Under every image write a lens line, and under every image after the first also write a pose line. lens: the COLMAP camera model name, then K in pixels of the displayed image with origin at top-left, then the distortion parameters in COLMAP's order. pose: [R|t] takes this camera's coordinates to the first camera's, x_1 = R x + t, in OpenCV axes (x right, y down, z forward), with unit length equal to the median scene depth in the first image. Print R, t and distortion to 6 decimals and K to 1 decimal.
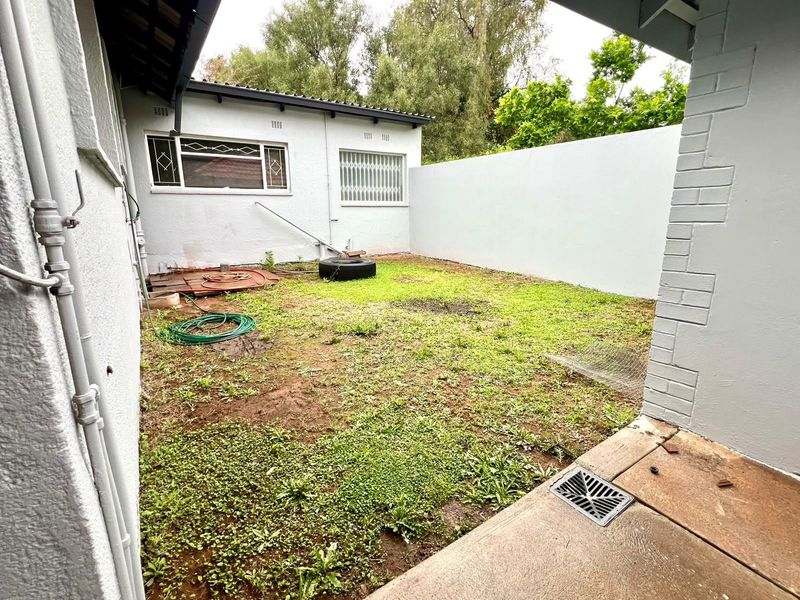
lens RADIAL K [[382.3, 0, 400.0], [0, 382.3, 300.0], [0, 0, 1]] dist [-0.000153, 0.000013]
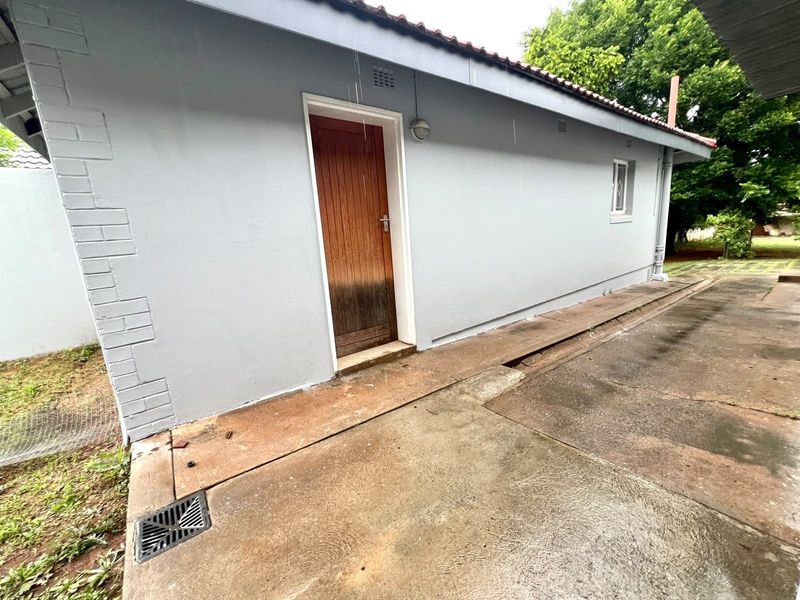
lens RADIAL K [[322.1, 0, 400.0], [0, 322.1, 300.0], [0, 0, 1]] dist [-0.000223, -0.000006]
pose [[-0.063433, -0.189829, 0.979766, -0.209338], [0.296977, 0.933678, 0.200127, -0.021514], [-0.952775, 0.303663, -0.002851, 0.228419]]
